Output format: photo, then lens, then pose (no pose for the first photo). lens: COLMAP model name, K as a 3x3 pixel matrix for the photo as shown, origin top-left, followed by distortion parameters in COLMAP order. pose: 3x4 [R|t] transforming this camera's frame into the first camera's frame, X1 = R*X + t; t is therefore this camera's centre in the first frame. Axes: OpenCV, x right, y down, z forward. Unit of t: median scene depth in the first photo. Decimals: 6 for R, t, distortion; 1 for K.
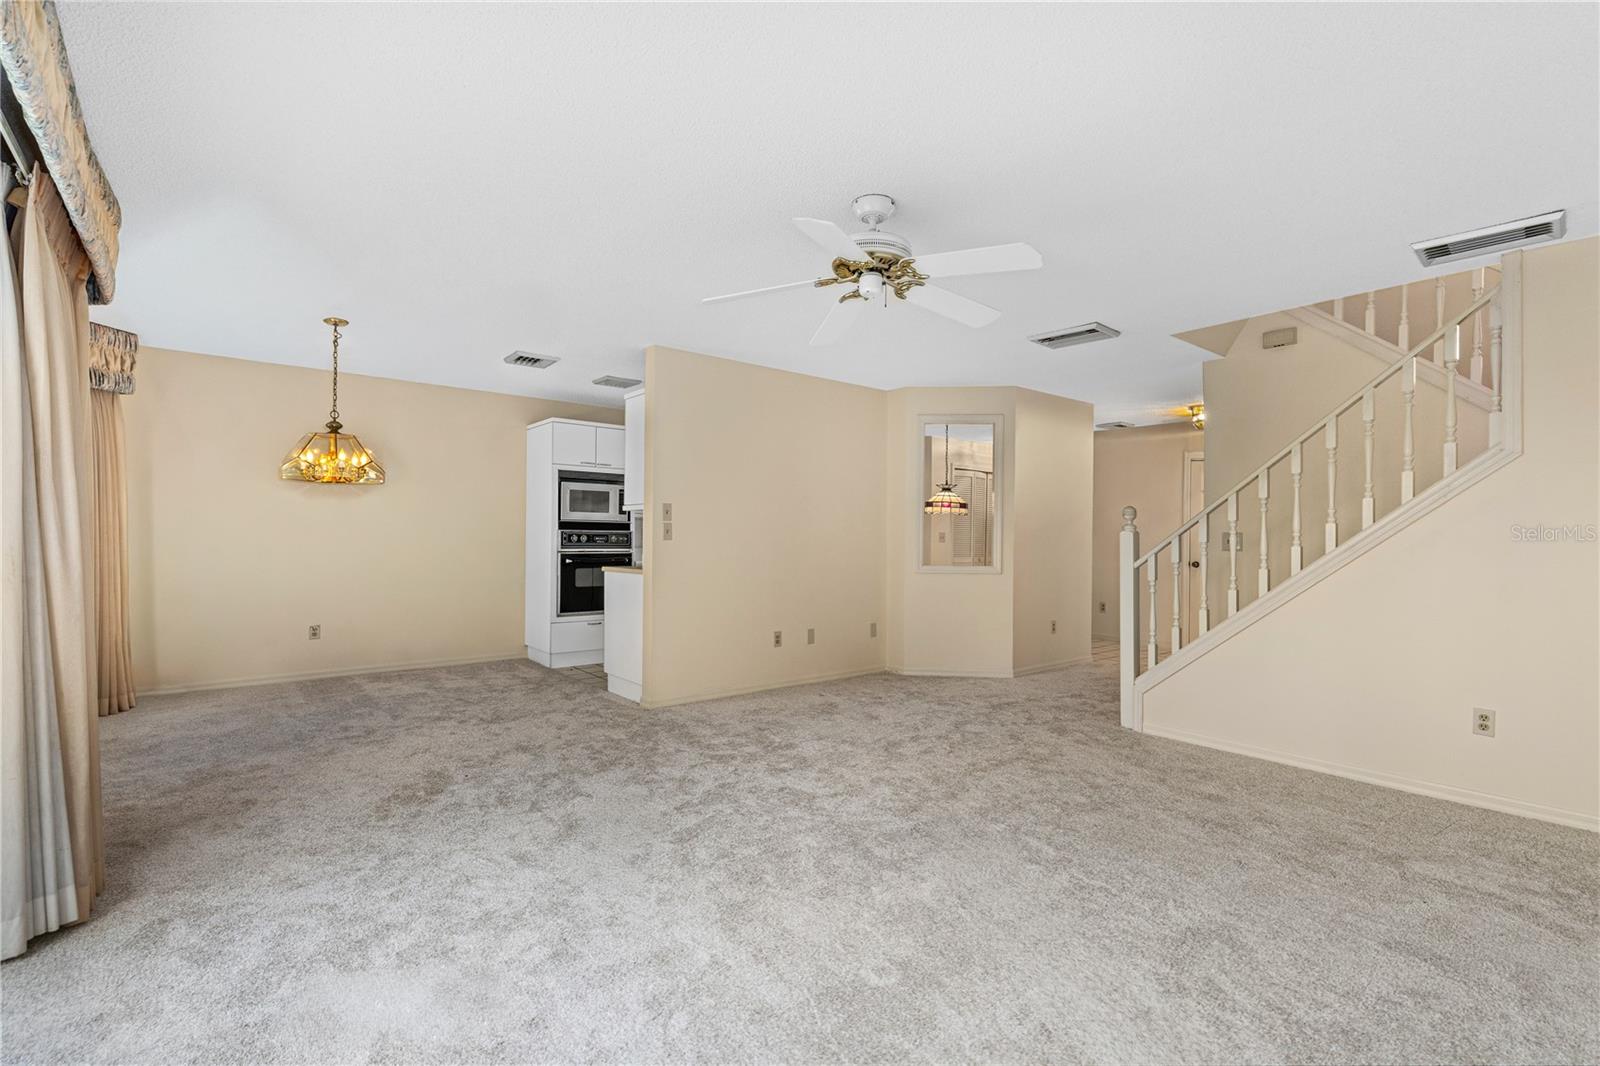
lens RADIAL K [[757.4, 0, 800.0], [0, 757.4, 533.0], [0, 0, 1]] dist [-0.001530, 0.002115]
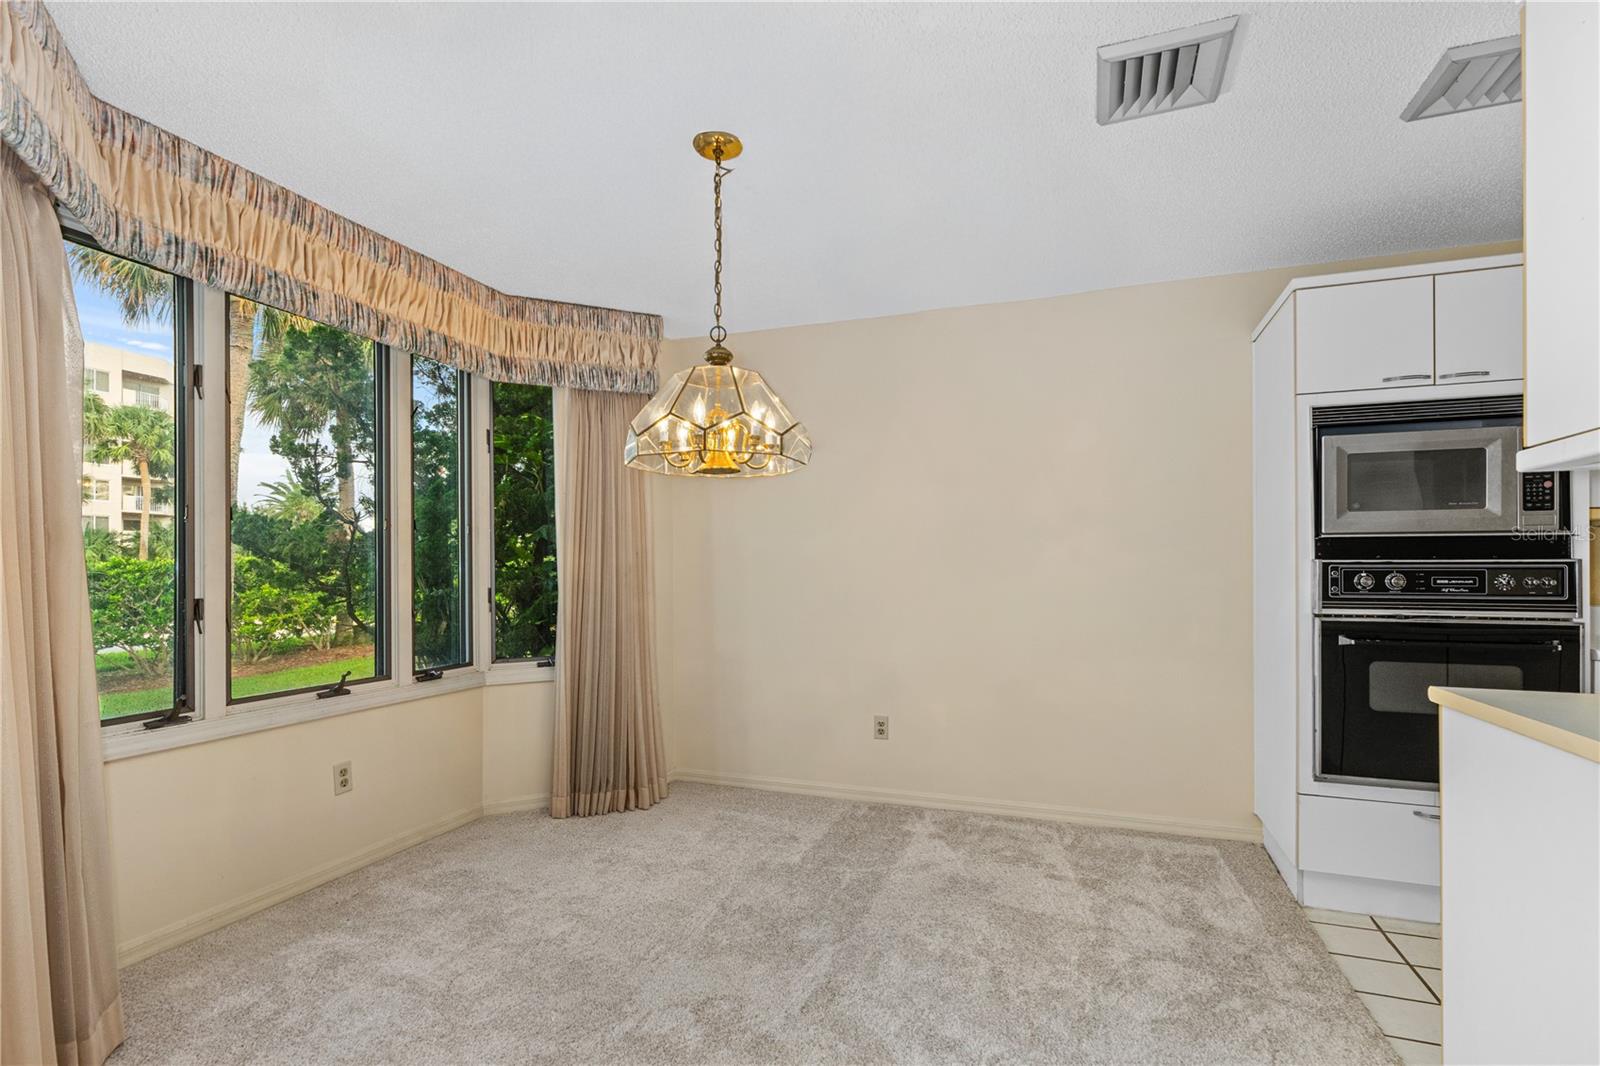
lens RADIAL K [[750.1, 0, 800.2], [0, 750.1, 571.2], [0, 0, 1]] dist [-0.001356, -0.000004]
pose [[0.506243, -0.009192, -0.862342, -0.117423], [0.008618, 0.999947, -0.005599, 0.001610], [0.862348, -0.004598, 0.506295, 0.568775]]
